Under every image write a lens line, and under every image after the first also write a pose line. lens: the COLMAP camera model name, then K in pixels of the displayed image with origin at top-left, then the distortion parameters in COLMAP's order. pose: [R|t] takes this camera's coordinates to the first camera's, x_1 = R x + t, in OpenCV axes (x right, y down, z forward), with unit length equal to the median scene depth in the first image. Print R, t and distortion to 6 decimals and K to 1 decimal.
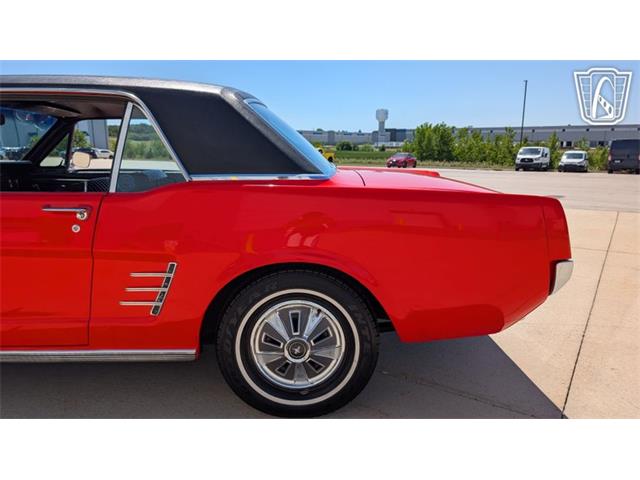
lens RADIAL K [[466.1, 0, 318.8], [0, 466.1, 243.5], [0, 0, 1]] dist [0.005709, -0.009408]
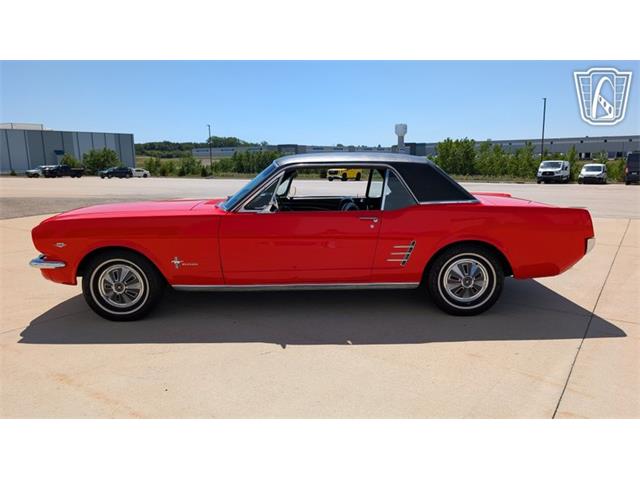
lens RADIAL K [[466.1, 0, 333.9], [0, 466.1, 238.7], [0, 0, 1]] dist [0.005709, -0.009408]
pose [[0.999848, -0.013844, -0.010585, -0.614097], [0.013406, 0.999094, -0.040396, 0.105151], [0.011134, 0.040248, 0.999128, -1.121401]]
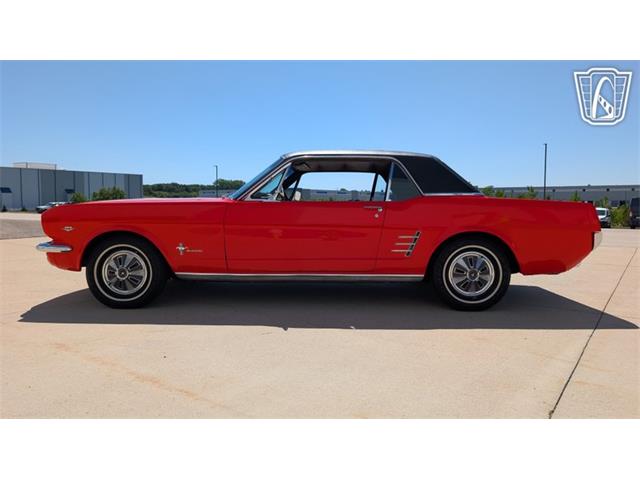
lens RADIAL K [[466.1, 0, 327.3], [0, 466.1, 229.2], [0, 0, 1]] dist [0.005709, -0.009408]
pose [[0.999556, 0.005092, -0.029342, -0.624345], [-0.009543, 0.988085, -0.153611, 0.343775], [0.028210, 0.153823, 0.987696, -1.103580]]
